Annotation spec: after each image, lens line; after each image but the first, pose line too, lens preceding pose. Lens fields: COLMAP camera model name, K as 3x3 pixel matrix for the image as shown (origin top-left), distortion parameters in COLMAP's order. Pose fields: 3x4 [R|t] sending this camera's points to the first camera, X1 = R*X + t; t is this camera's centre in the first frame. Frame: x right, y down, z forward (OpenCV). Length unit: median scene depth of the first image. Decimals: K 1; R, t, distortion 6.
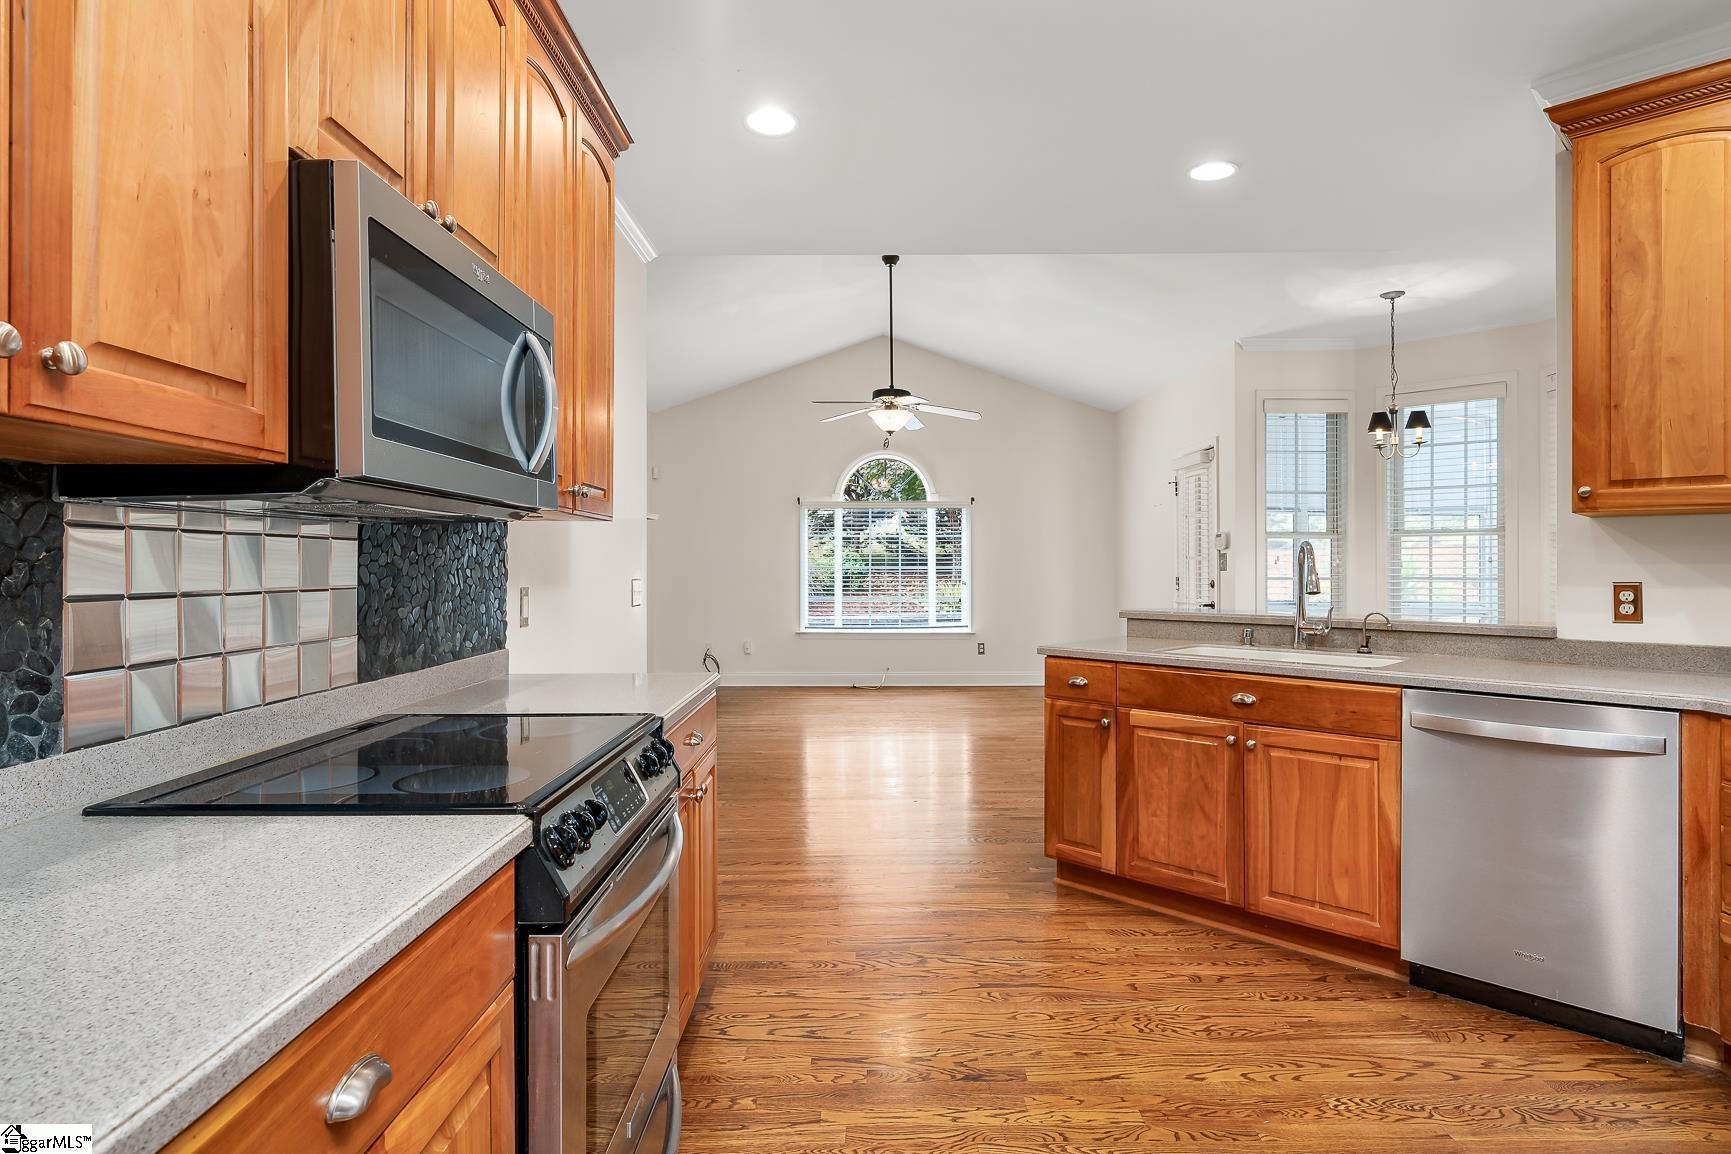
lens RADIAL K [[931.5, 0, 875.1], [0, 931.5, 573.9], [0, 0, 1]] dist [0.001273, 0.001711]
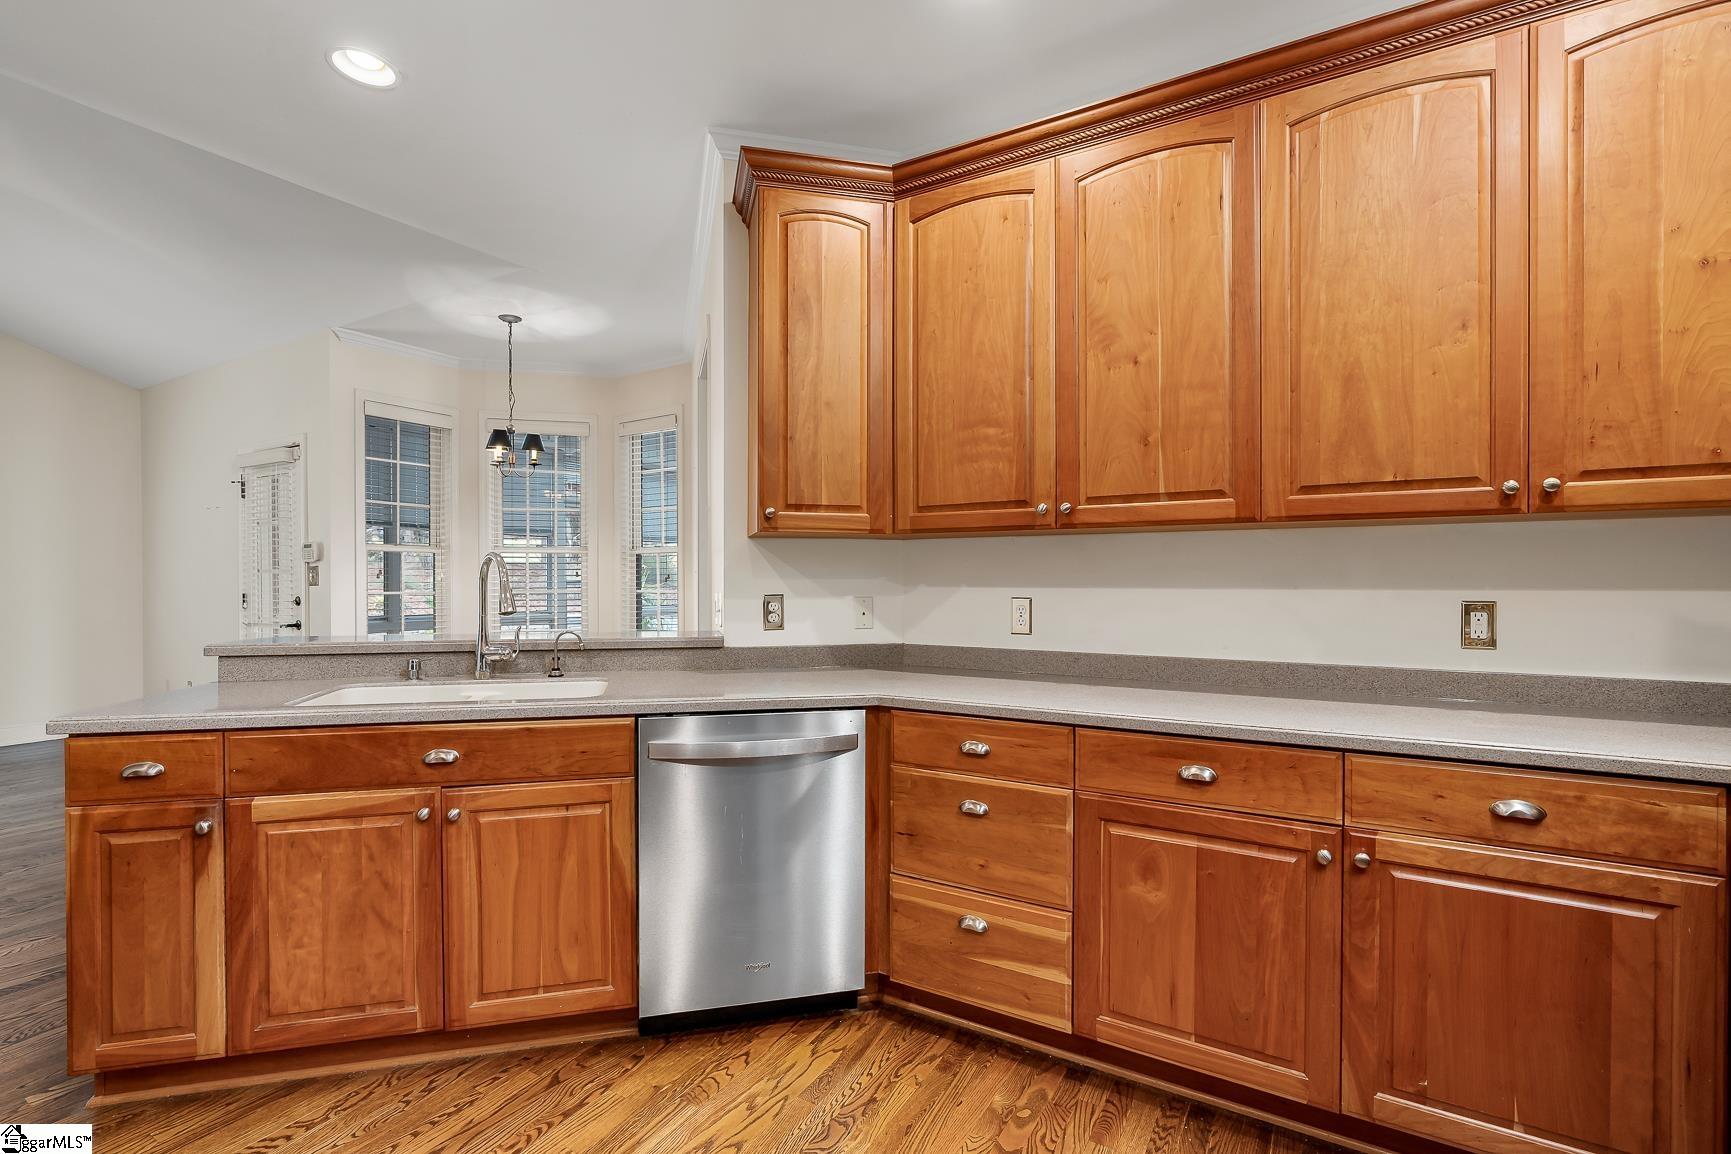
lens RADIAL K [[779.6, 0, 862.4], [0, 779.6, 585.3], [0, 0, 1]] dist [-0.013332, 0.004106]
pose [[0.520100, -0.006260, 0.854082, 0.034716], [0.007785, 0.999966, 0.002588, -0.004299], [-0.854070, 0.005303, 0.520131, 0.379797]]
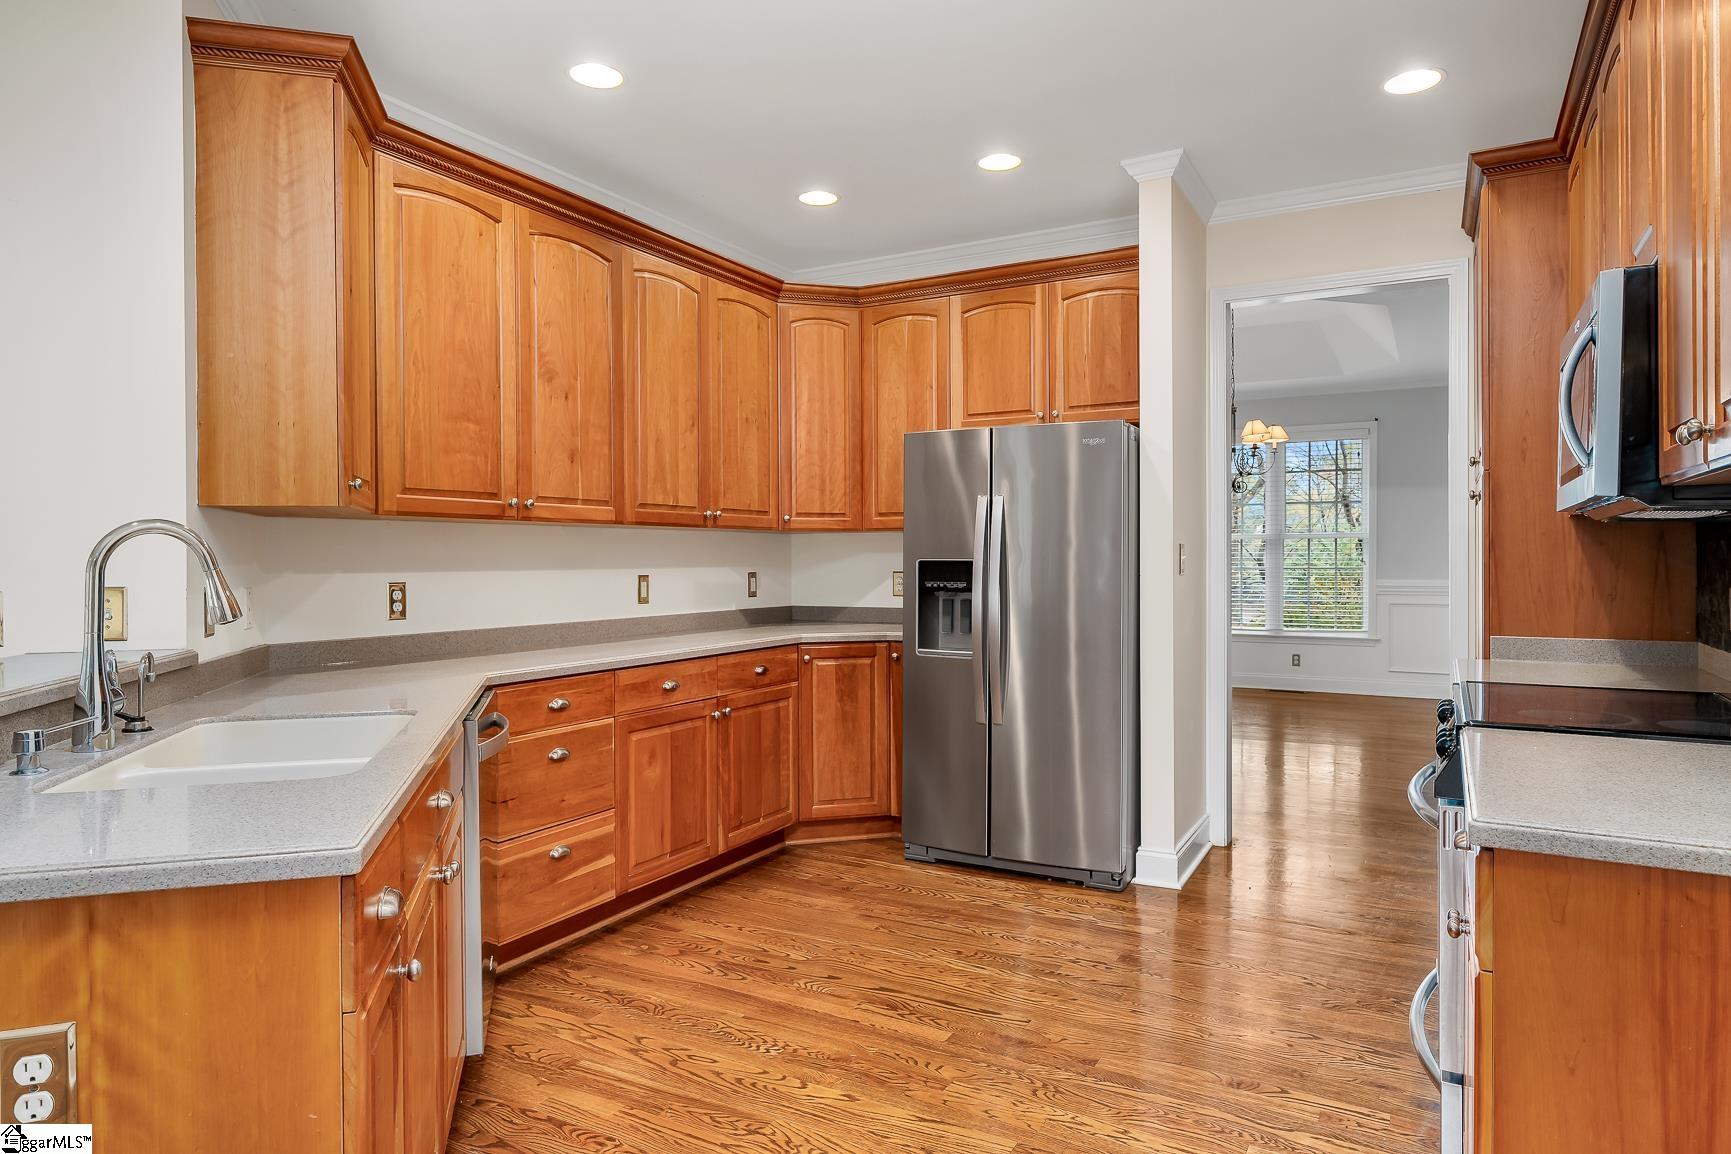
lens RADIAL K [[1038.0, 0, 863.1], [0, 1038.0, 558.1], [0, 0, 1]] dist [-0.006877, 0.000121]
pose [[-0.868059, 0.007889, 0.496399, -0.150661], [0.012259, 0.999909, 0.005545, -0.014076], [-0.496310, 0.010898, -0.868077, 1.438743]]
